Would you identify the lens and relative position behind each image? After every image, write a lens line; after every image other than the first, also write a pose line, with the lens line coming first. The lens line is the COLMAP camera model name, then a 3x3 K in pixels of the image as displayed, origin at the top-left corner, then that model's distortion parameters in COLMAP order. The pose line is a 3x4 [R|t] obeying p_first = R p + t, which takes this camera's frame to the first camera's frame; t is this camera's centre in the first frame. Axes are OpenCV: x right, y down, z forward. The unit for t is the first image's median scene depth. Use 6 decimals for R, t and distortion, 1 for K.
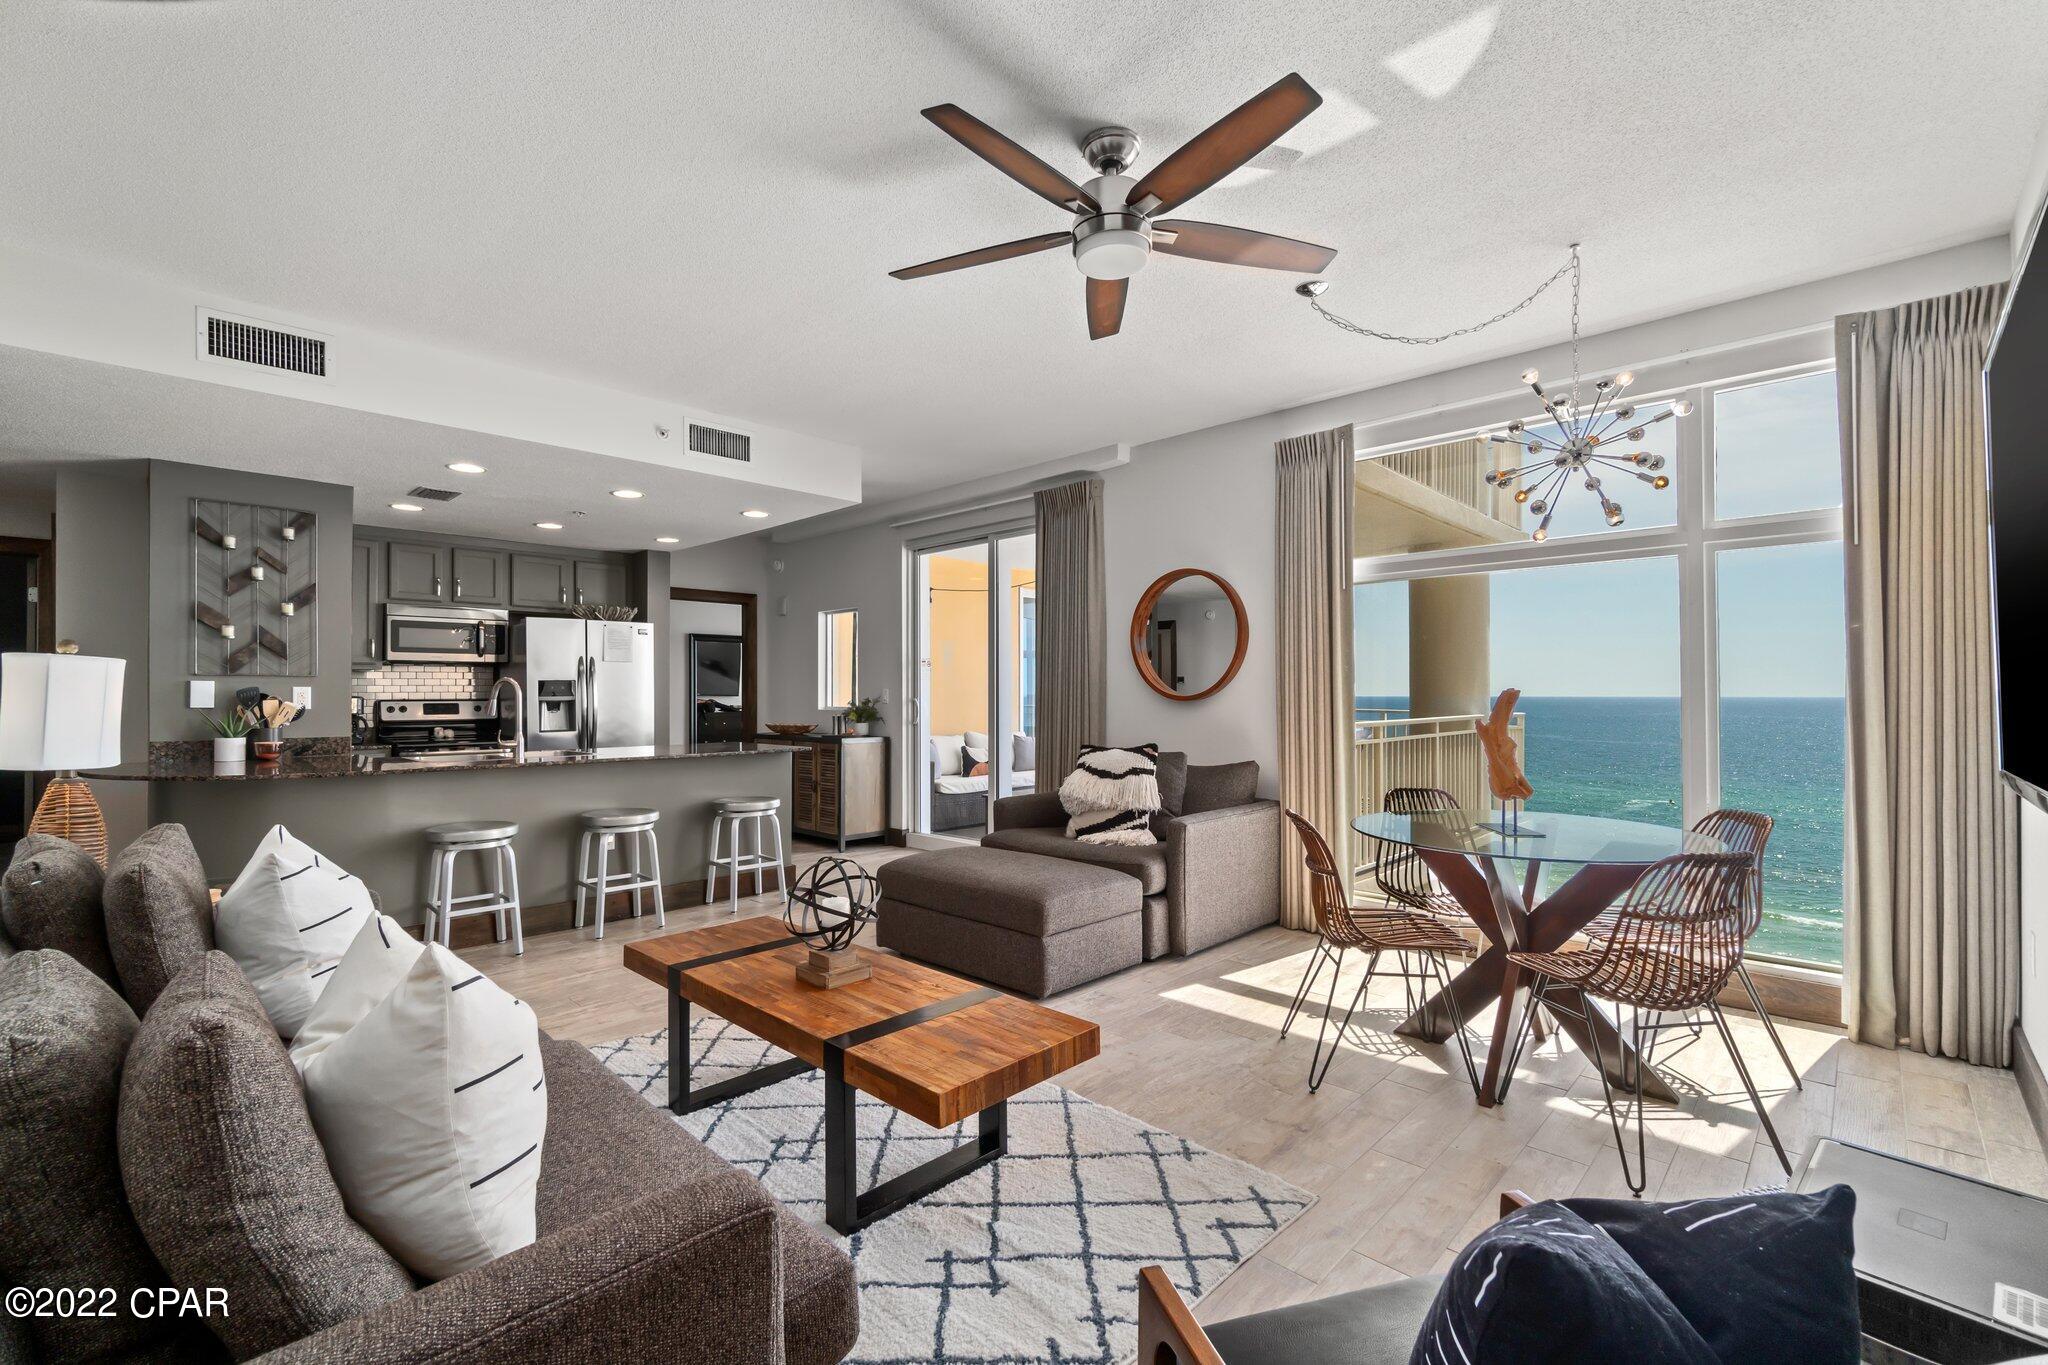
lens RADIAL K [[894.6, 0, 1021.3], [0, 894.6, 680.6], [0, 0, 1]] dist [-0.006102, 0.000954]
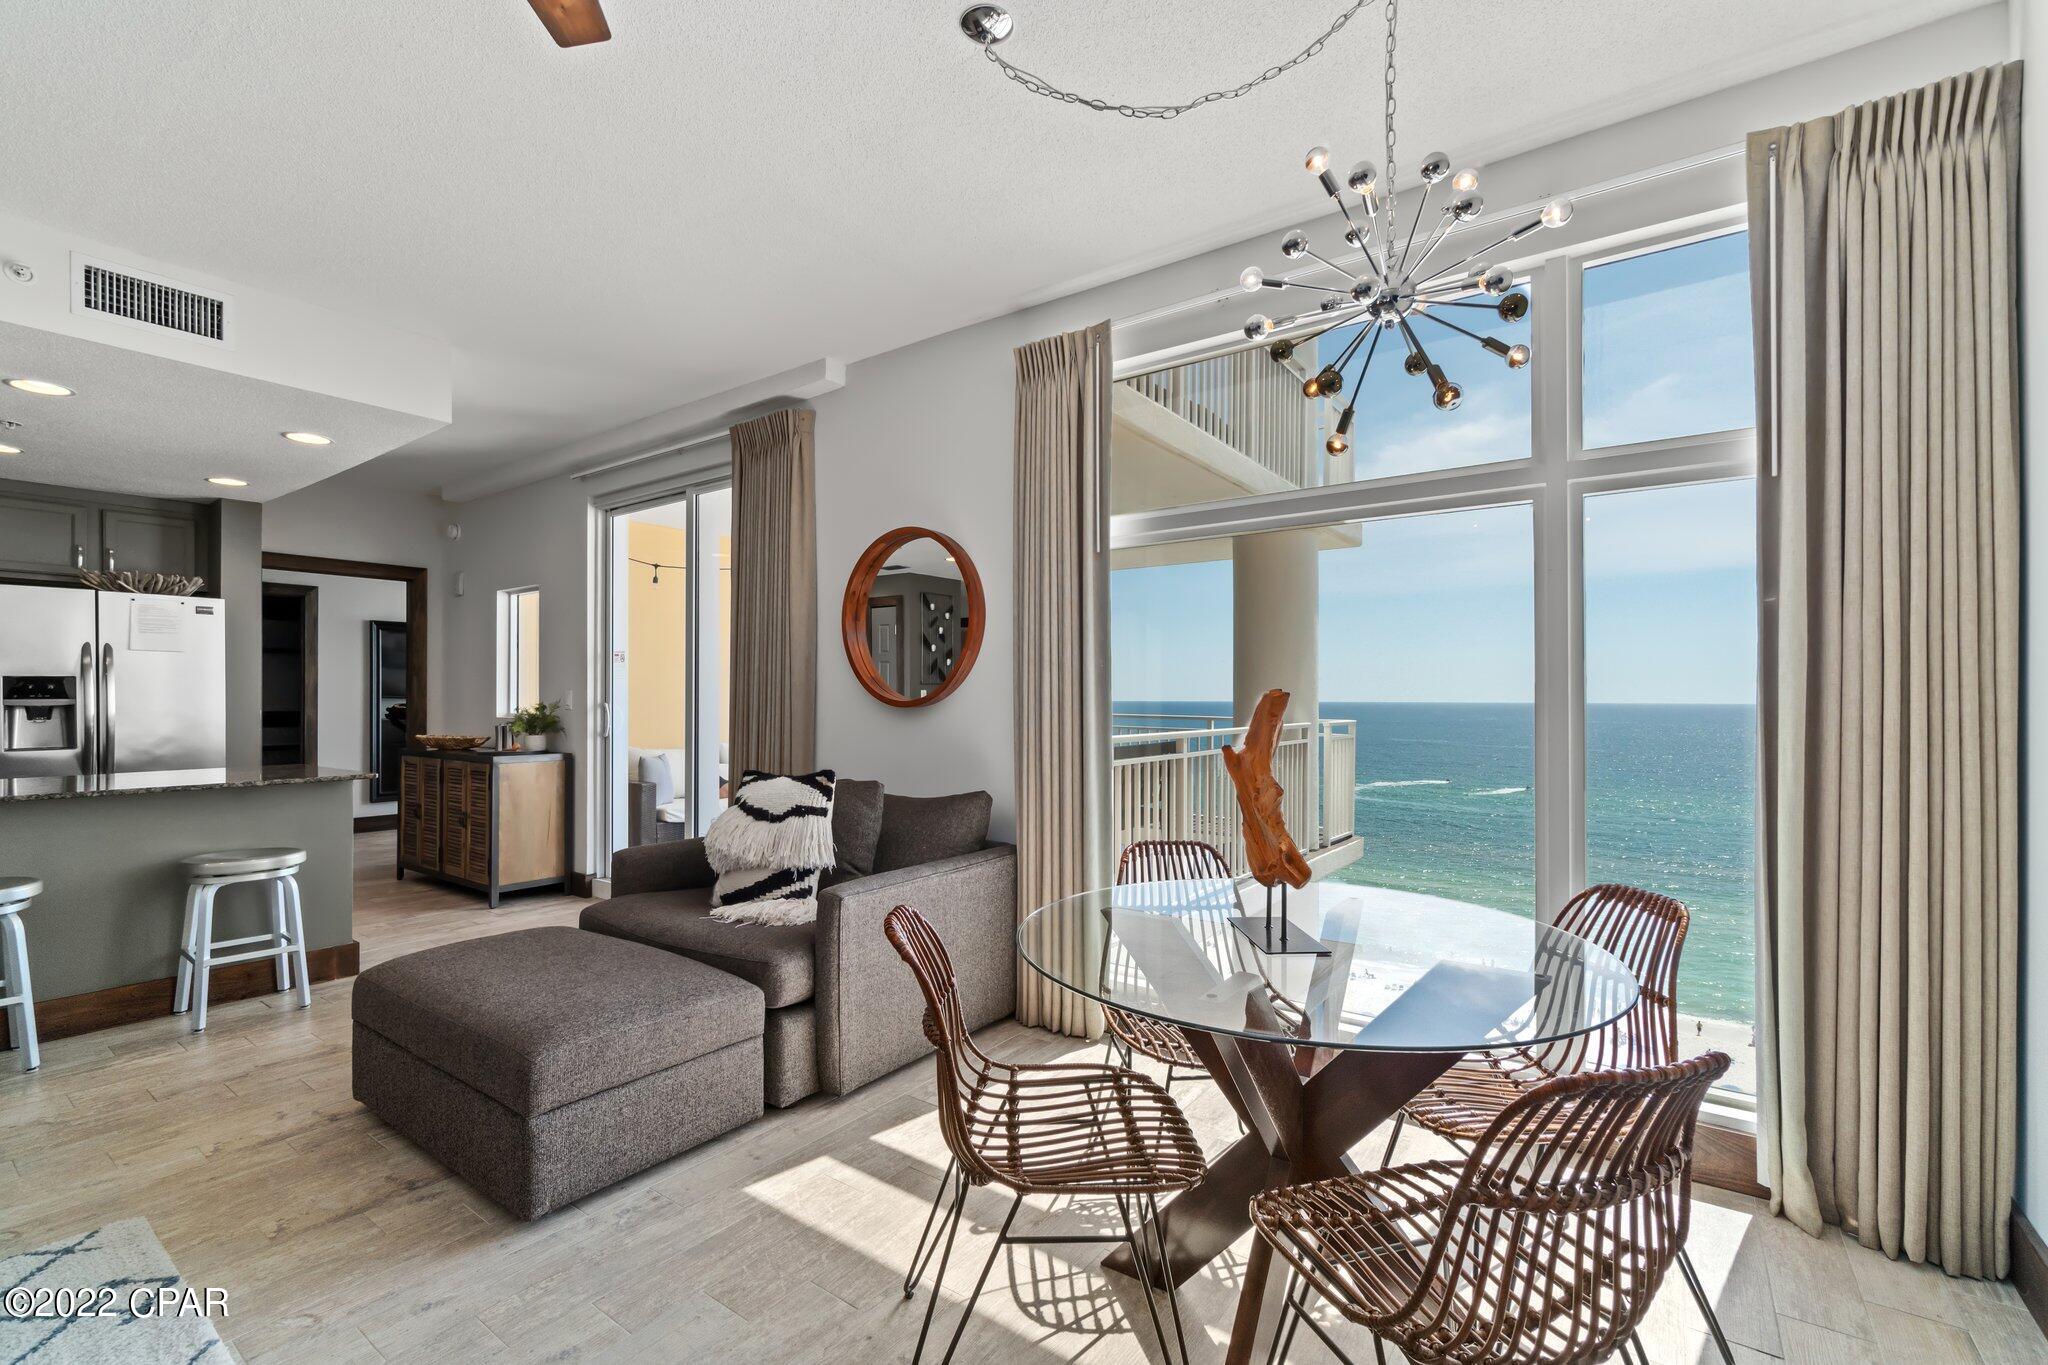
lens RADIAL K [[894.6, 0, 1026.7], [0, 894.6, 689.6], [0, 0, 1]] dist [-0.006102, 0.000954]
pose [[0.989105, 0.004030, 0.147159, 0.189365], [-0.004801, 0.999977, 0.004882, 0.004222], [-0.147136, -0.005535, 0.989101, 0.282997]]
